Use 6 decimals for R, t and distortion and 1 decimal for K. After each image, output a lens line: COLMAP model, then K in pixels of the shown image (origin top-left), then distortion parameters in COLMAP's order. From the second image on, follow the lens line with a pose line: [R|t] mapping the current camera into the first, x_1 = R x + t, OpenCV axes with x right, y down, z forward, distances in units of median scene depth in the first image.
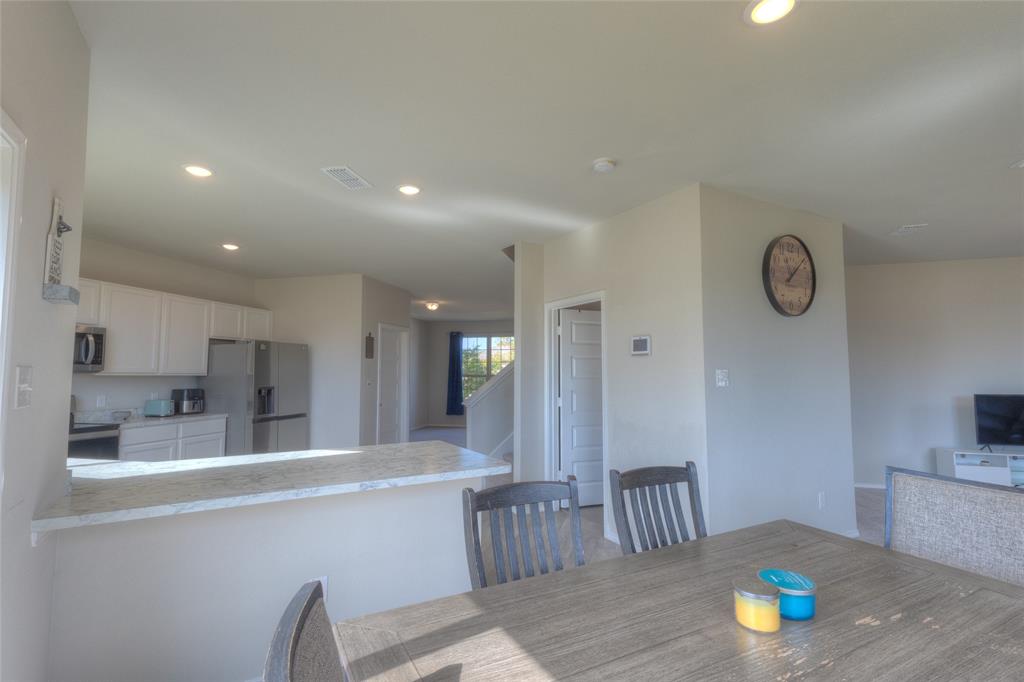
lens RADIAL K [[473.9, 0, 510.8], [0, 473.9, 341.6], [0, 0, 1]] dist [0.015809, -0.000769]
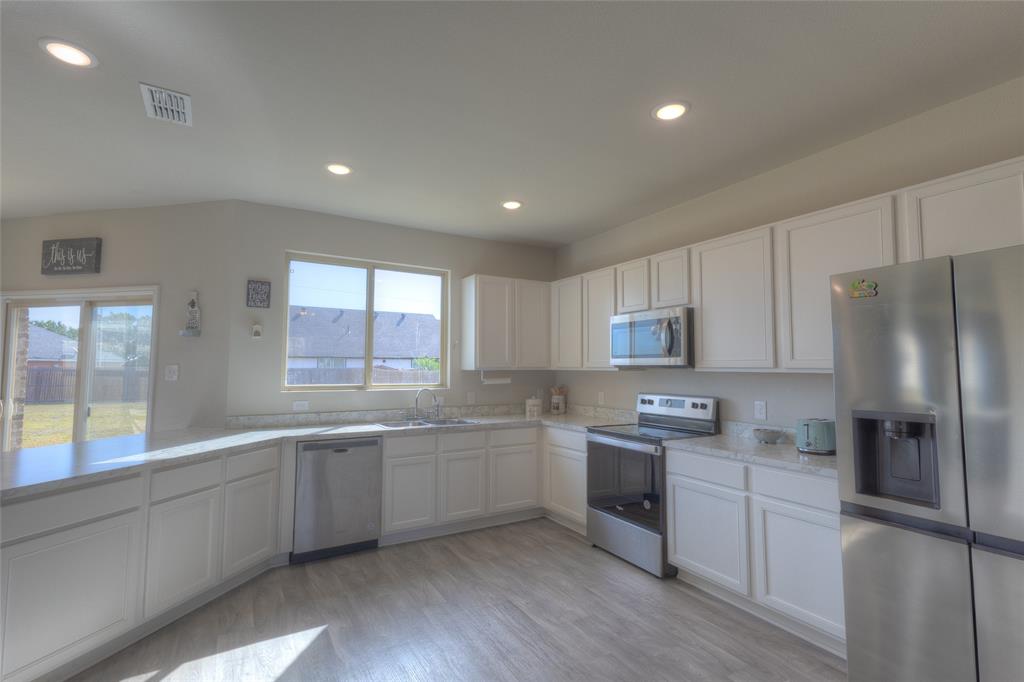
lens RADIAL K [[473.9, 0, 510.8], [0, 473.9, 341.6], [0, 0, 1]] dist [0.015809, -0.000769]
pose [[-0.717883, -0.041555, -0.694922, -0.139029], [0.045329, 0.993308, -0.106225, 0.082447], [0.694686, -0.107757, -0.711196, 1.210319]]
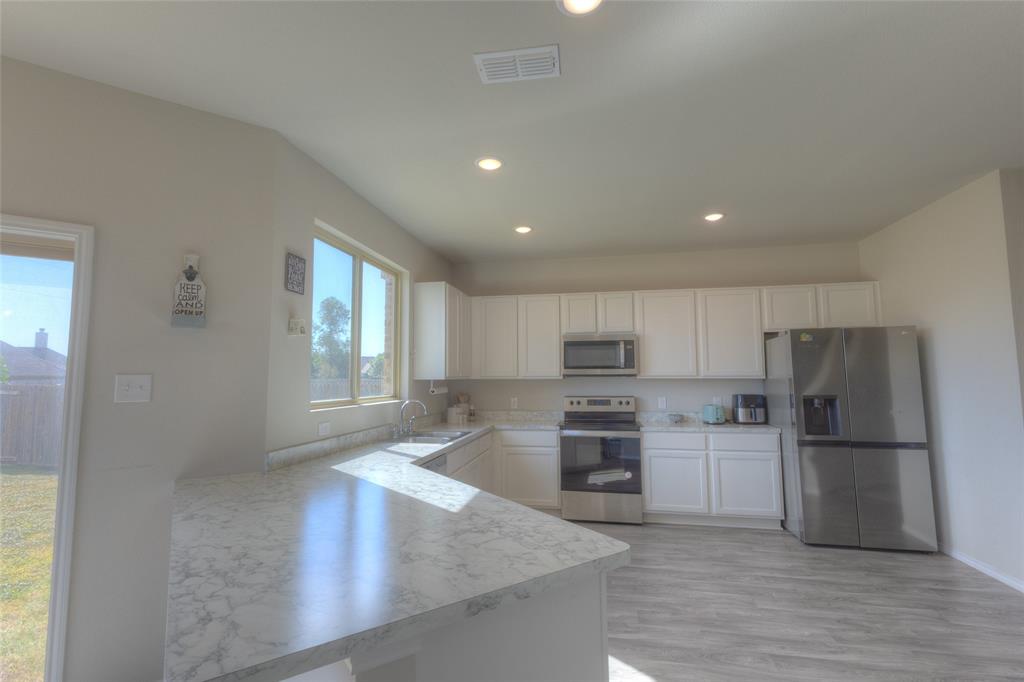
lens RADIAL K [[473.9, 0, 510.8], [0, 473.9, 341.6], [0, 0, 1]] dist [0.015809, -0.000769]
pose [[0.057458, -0.076052, -0.995447, 0.168593], [0.073387, 0.994719, -0.071760, 0.039994], [0.995647, -0.068929, 0.062736, 0.597995]]
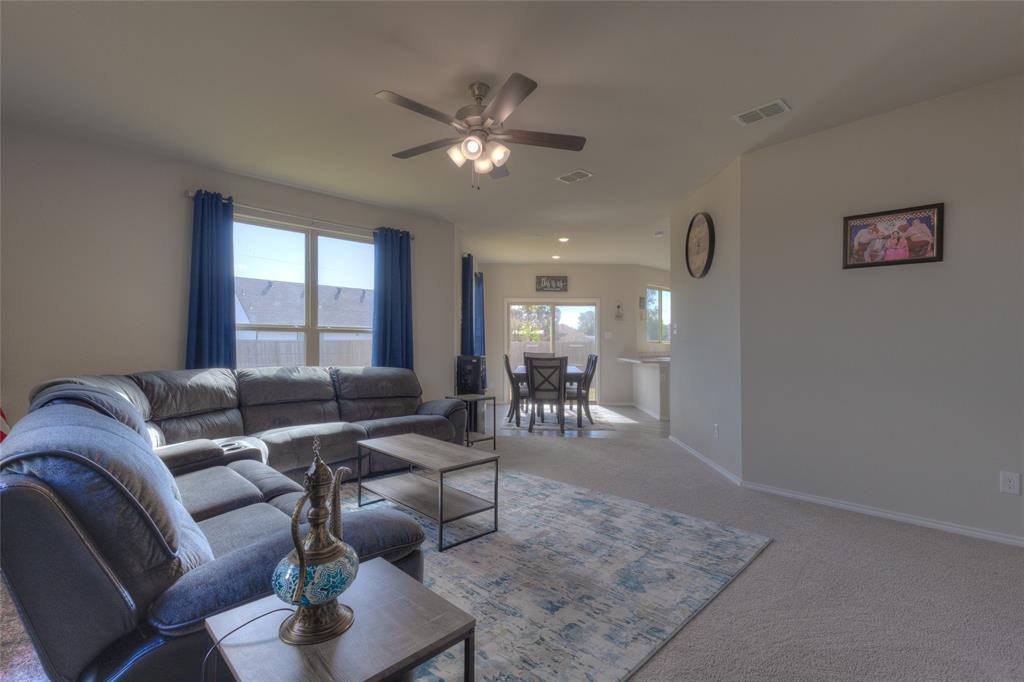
lens RADIAL K [[473.9, 0, 510.8], [0, 473.9, 341.6], [0, 0, 1]] dist [0.015809, -0.000769]
pose [[-0.542485, -0.004835, -0.840051, 1.469286], [0.055357, 0.997604, -0.041491, 0.106569], [0.838239, -0.069011, -0.540918, 0.960301]]
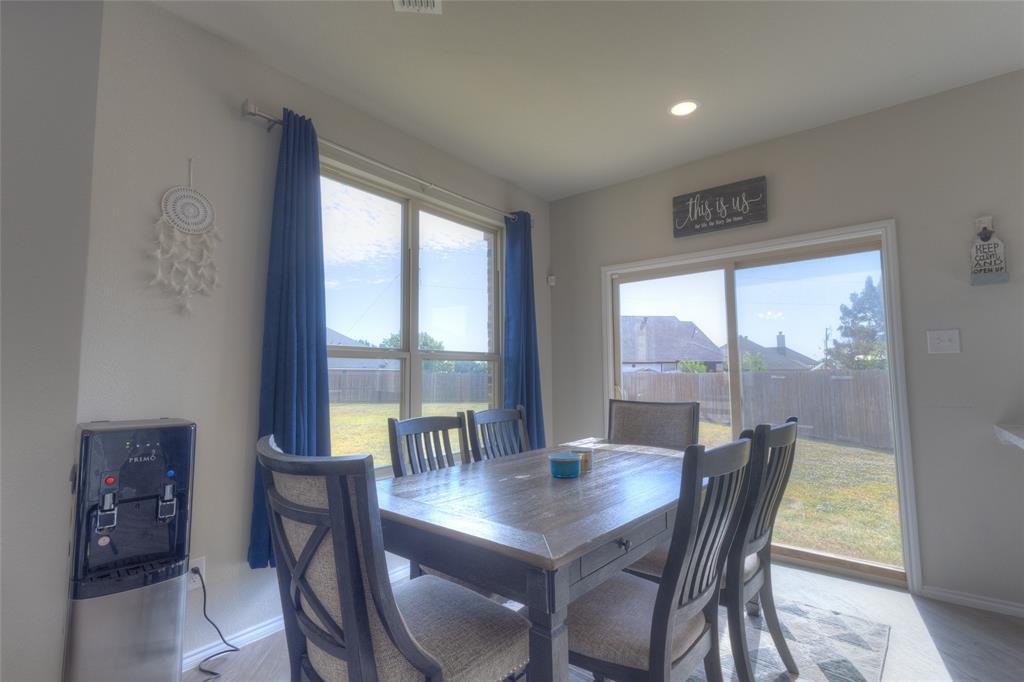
lens RADIAL K [[468.6, 0, 512.0], [0, 468.6, 341.0], [0, 0, 1]] dist [0.014119, -0.001104]
pose [[-0.943756, -0.016753, -0.330218, 0.323282], [0.031608, 0.989570, -0.140539, 0.082424], [0.329128, -0.143072, -0.933384, 0.607182]]
